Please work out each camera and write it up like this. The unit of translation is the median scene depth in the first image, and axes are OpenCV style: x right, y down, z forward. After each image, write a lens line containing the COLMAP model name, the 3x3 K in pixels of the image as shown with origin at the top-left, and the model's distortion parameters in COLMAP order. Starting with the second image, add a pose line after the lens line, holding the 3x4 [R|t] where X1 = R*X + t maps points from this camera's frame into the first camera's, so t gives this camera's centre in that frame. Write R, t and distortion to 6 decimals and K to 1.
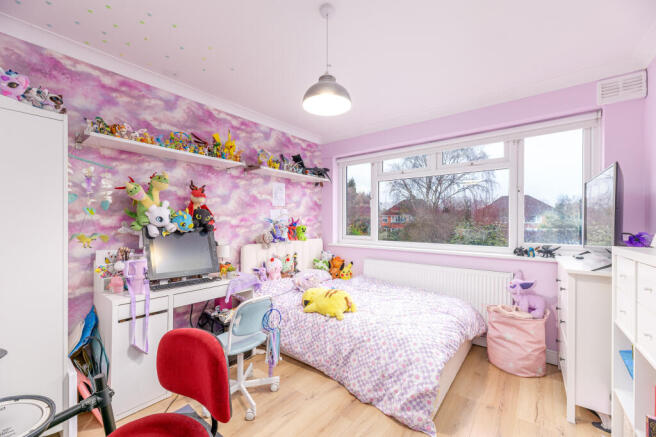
lens RADIAL K [[266.9, 0, 327.1], [0, 266.9, 226.2], [0, 0, 1]] dist [-0.000246, 0.000007]
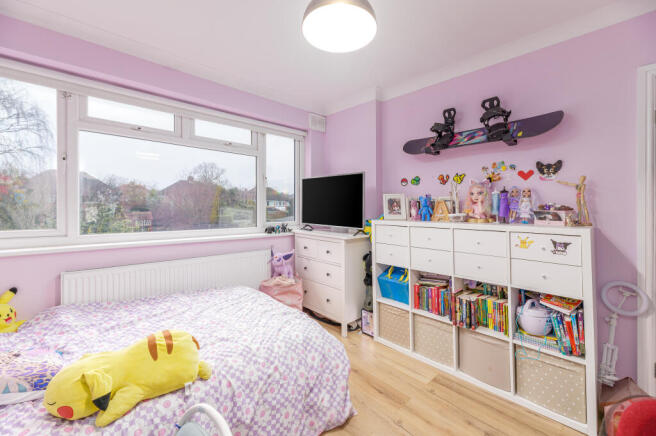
lens RADIAL K [[272.7, 0, 327.2], [0, 272.7, 202.2], [0, 0, 1]] dist [0.000598, 0.000007]
pose [[0.150985, 0.015007, 0.988422, -0.401681], [0.003039, 0.999873, -0.015645, -0.006341], [-0.988531, 0.005366, 0.150920, 0.547210]]
